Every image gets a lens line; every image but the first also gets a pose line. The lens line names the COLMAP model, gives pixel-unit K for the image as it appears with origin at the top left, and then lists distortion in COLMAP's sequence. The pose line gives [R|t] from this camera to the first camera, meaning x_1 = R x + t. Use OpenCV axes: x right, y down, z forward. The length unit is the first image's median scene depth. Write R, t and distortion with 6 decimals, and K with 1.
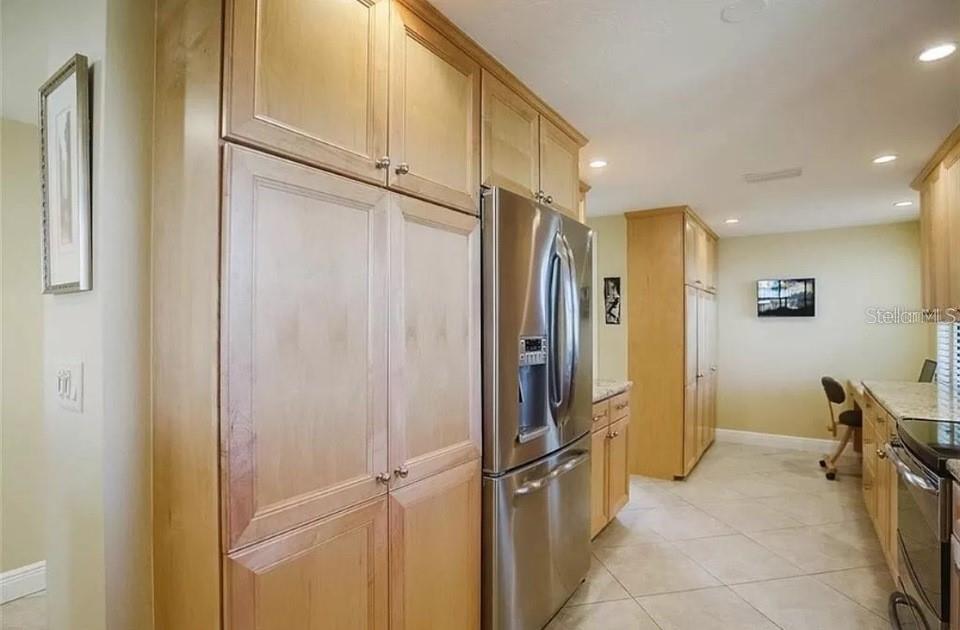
lens RADIAL K [[496.8, 0, 480.0], [0, 496.8, 315.0], [0, 0, 1]] dist [-0.001527, -0.000437]
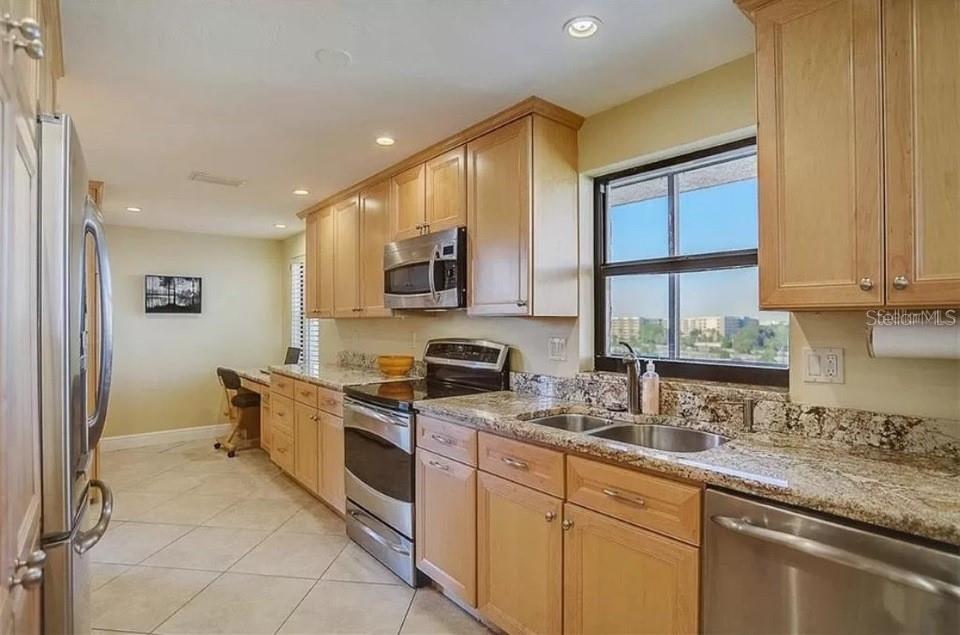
lens RADIAL K [[501.1, 0, 480.0], [0, 501.1, 317.5], [0, 0, 1]] dist [-0.001895, 0.000278]
pose [[0.312143, 0.003448, 0.950029, -0.168607], [-0.013729, 0.999905, 0.000882, 0.002619], [-0.949936, -0.013318, 0.312161, 0.086755]]
